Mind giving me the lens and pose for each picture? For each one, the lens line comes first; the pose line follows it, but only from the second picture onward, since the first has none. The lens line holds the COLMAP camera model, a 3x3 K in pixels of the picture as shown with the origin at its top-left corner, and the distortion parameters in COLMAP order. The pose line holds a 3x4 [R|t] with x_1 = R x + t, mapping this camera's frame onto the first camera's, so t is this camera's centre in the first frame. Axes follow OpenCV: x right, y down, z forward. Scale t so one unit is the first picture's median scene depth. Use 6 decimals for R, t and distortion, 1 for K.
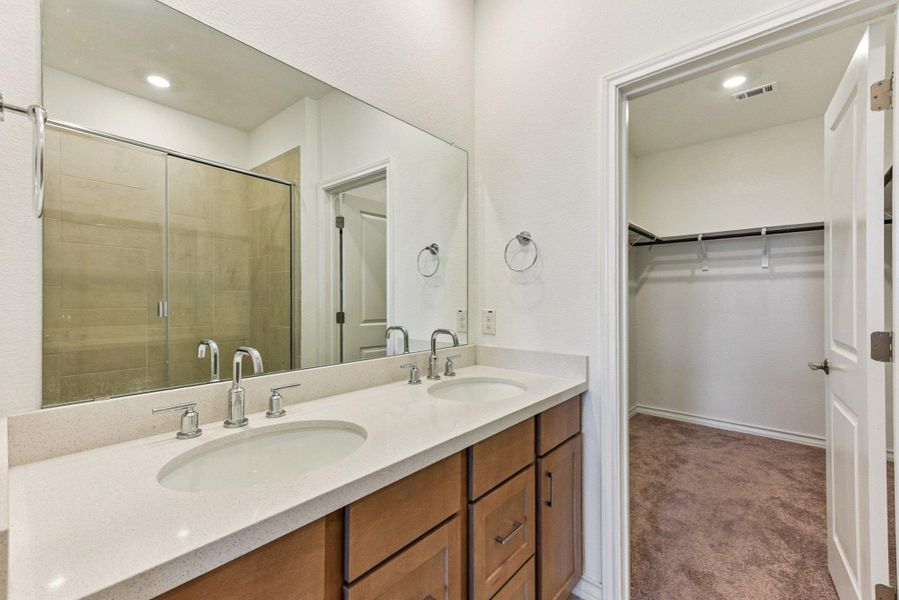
lens RADIAL K [[375.1, 0, 465.3], [0, 375.1, 295.0], [0, 0, 1]] dist [0.018764, -0.000368]
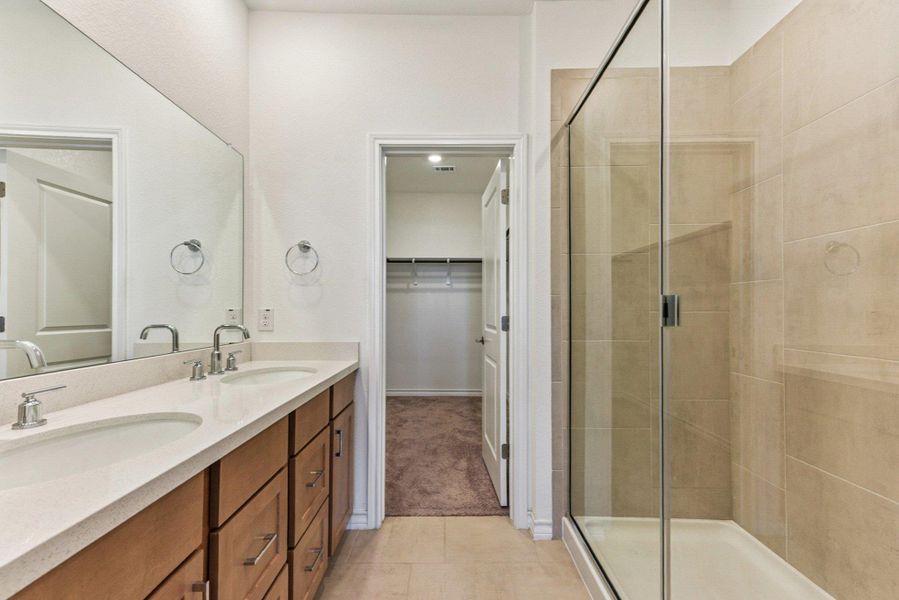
lens RADIAL K [[367.5, 0, 452.4], [0, 367.5, 306.6], [0, 0, 1]] dist [0.021504, 0.000211]
pose [[0.746157, 0.011739, 0.665667, -0.268349], [-0.007583, 0.999930, -0.009133, 0.044188], [-0.665727, 0.001767, 0.746193, -0.163840]]
